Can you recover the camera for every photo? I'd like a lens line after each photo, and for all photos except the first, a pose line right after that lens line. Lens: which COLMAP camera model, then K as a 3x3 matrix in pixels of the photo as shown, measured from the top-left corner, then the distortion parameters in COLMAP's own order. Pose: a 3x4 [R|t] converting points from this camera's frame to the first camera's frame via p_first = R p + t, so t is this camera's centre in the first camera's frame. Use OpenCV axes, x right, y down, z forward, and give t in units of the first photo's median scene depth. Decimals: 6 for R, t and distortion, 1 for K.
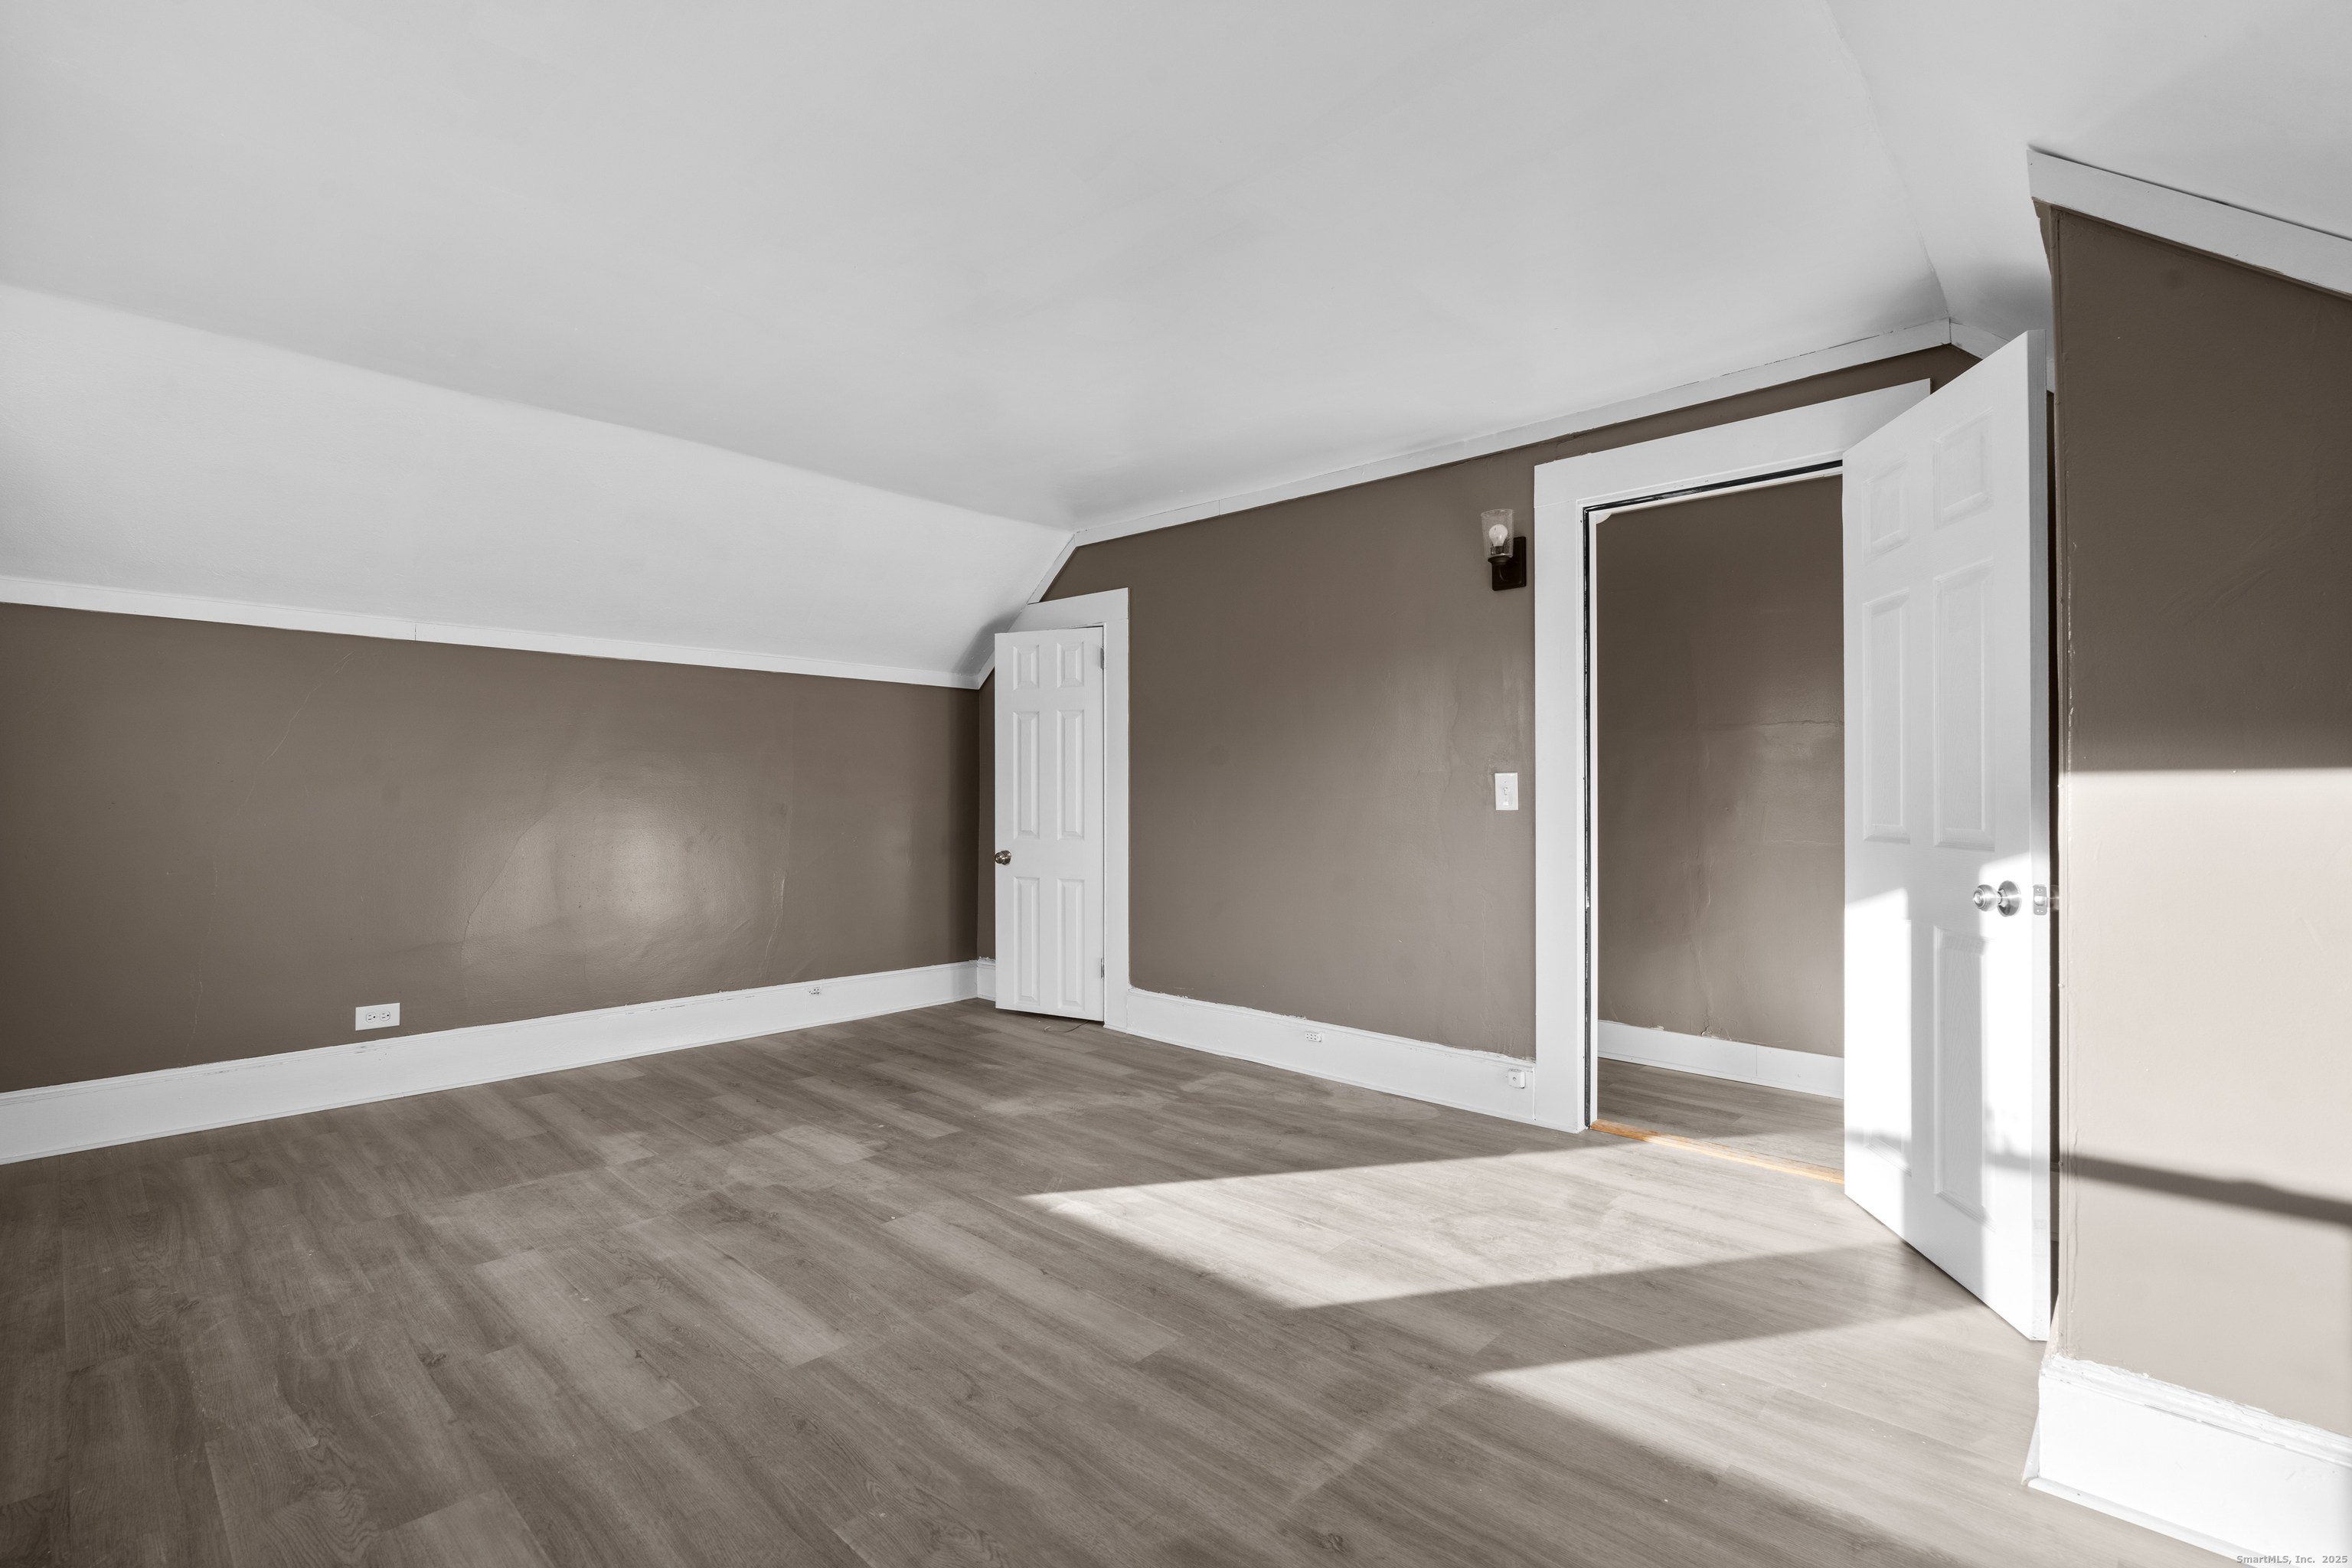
lens RADIAL K [[1053.1, 0, 1176.0], [0, 1053.1, 784.0], [0, 0, 1]] dist [-0.007934, 0.002954]
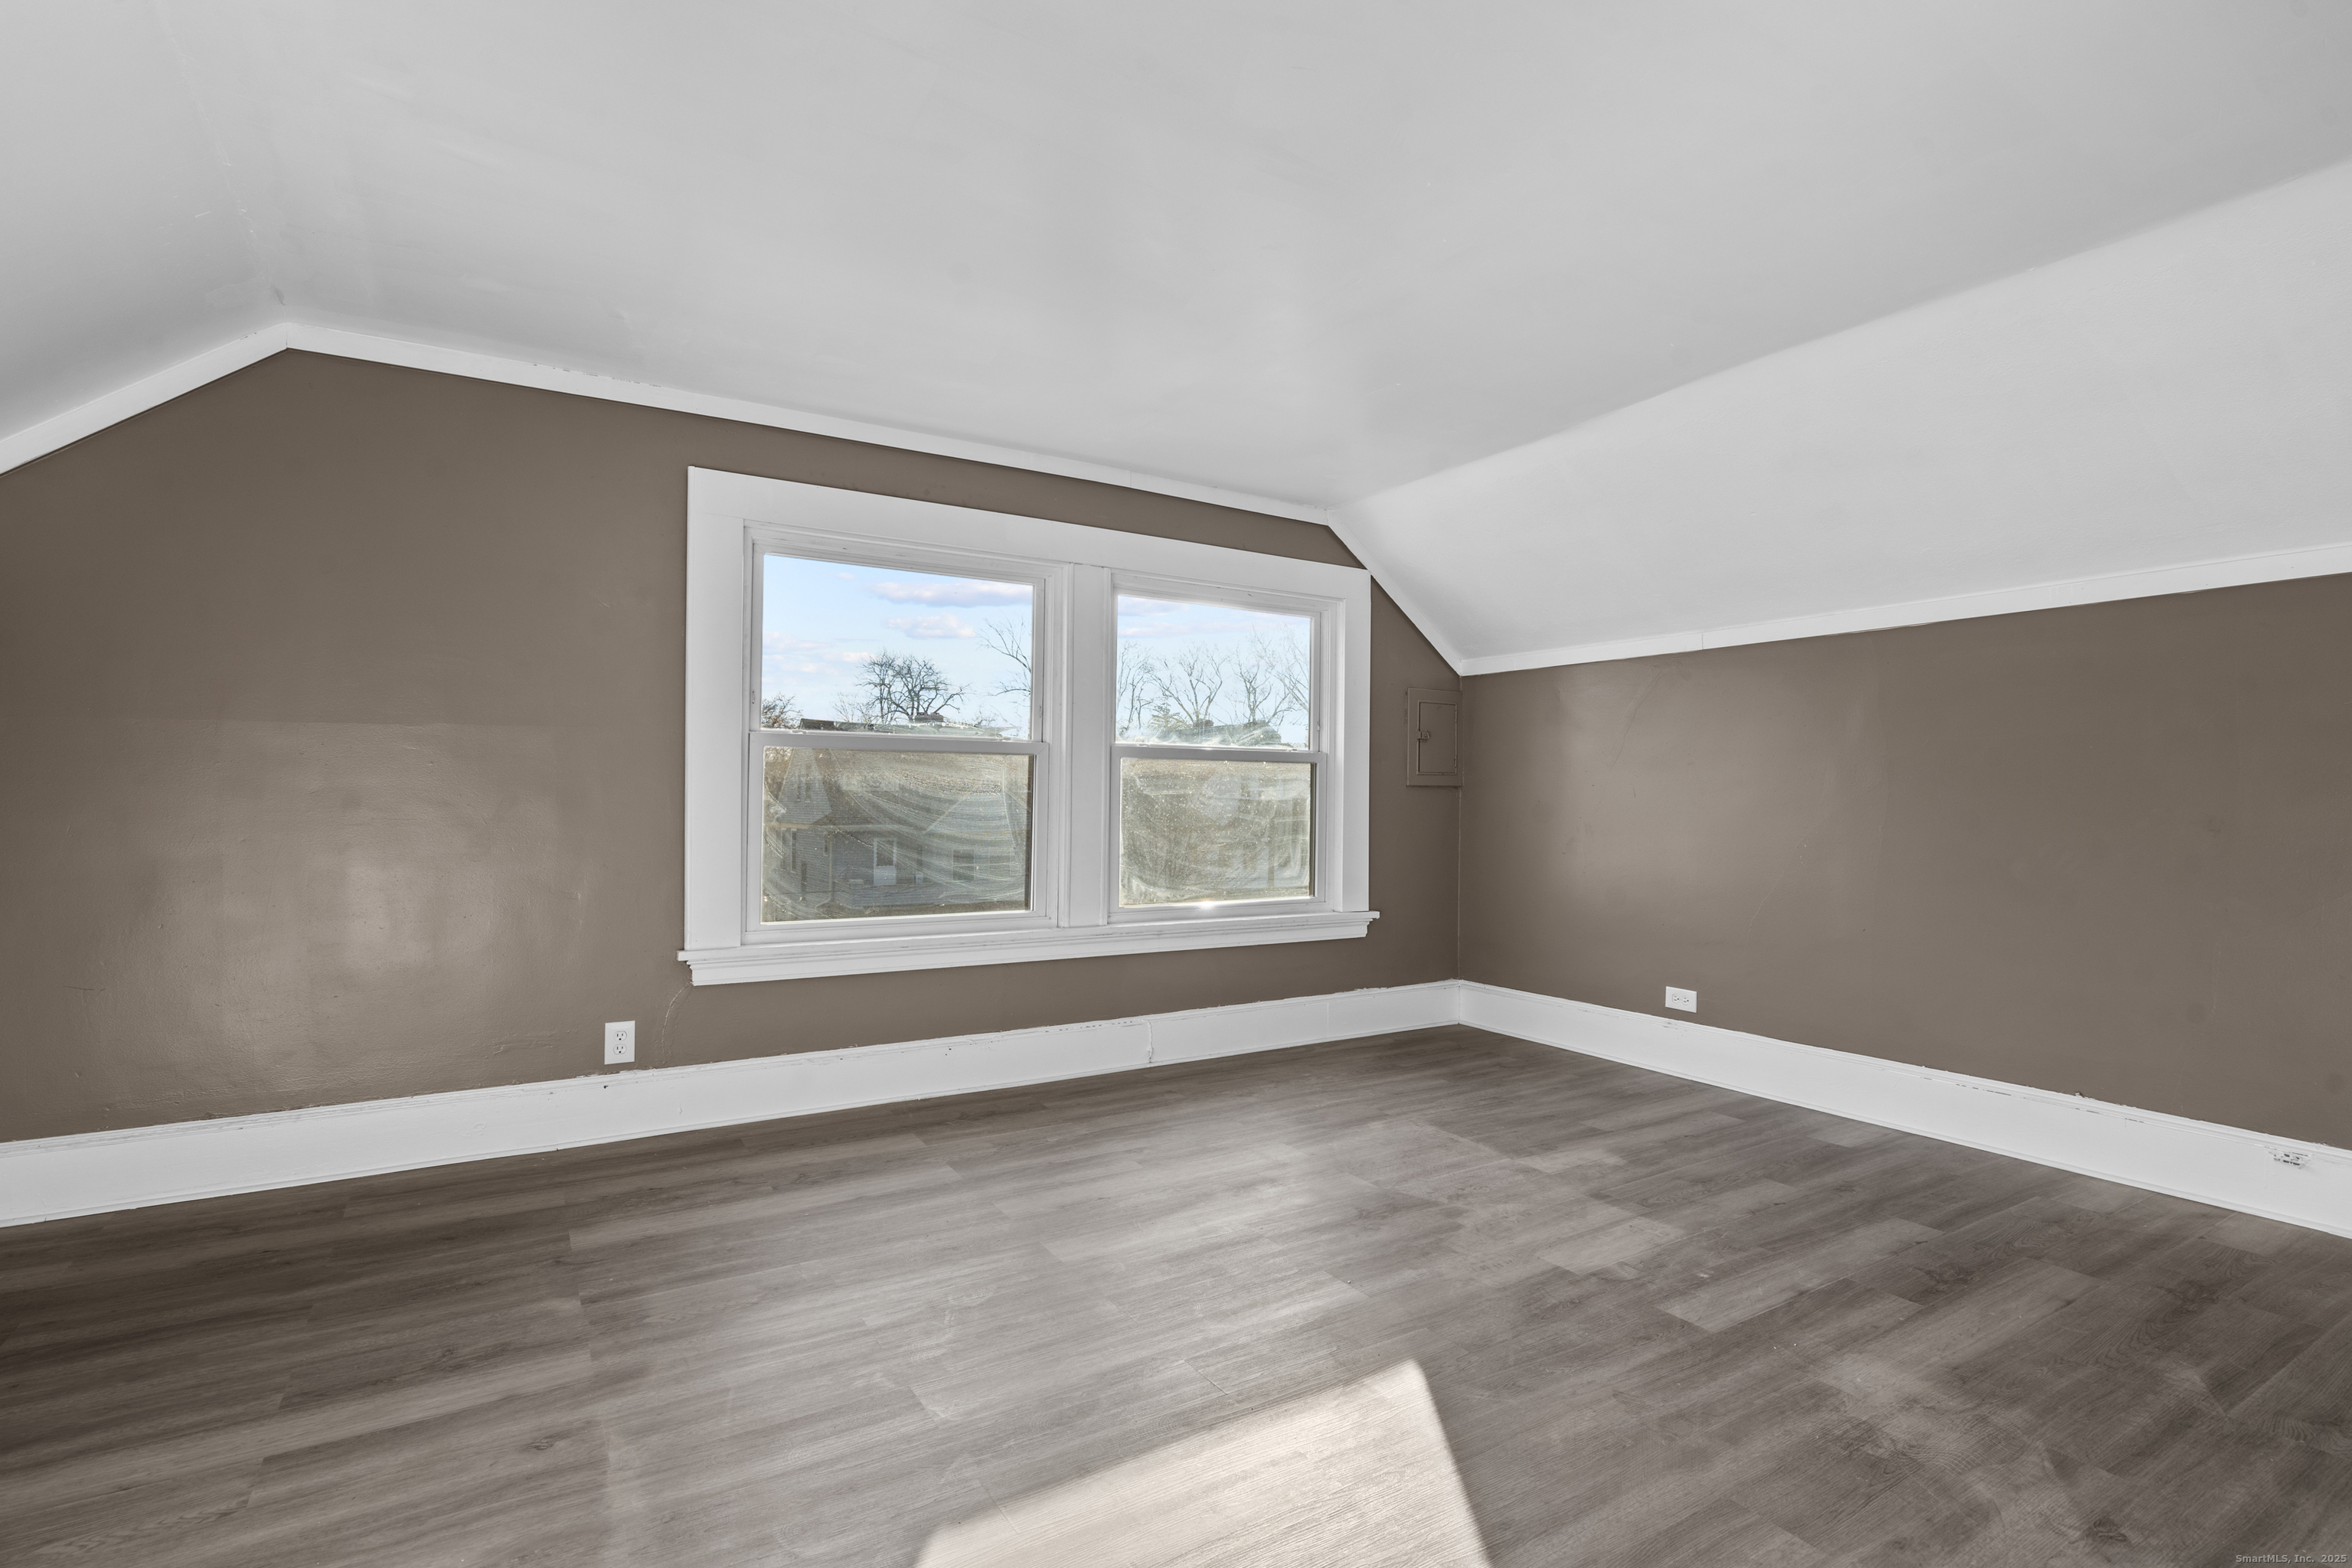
lens RADIAL K [[1053.1, 0, 1176.0], [0, 1053.1, 784.0], [0, 0, 1]] dist [-0.007934, 0.002954]
pose [[-0.234741, -0.012857, -0.971973, 0.523463], [0.002461, 0.999901, -0.013820, 0.015590], [0.972055, -0.005636, -0.234686, 0.924289]]
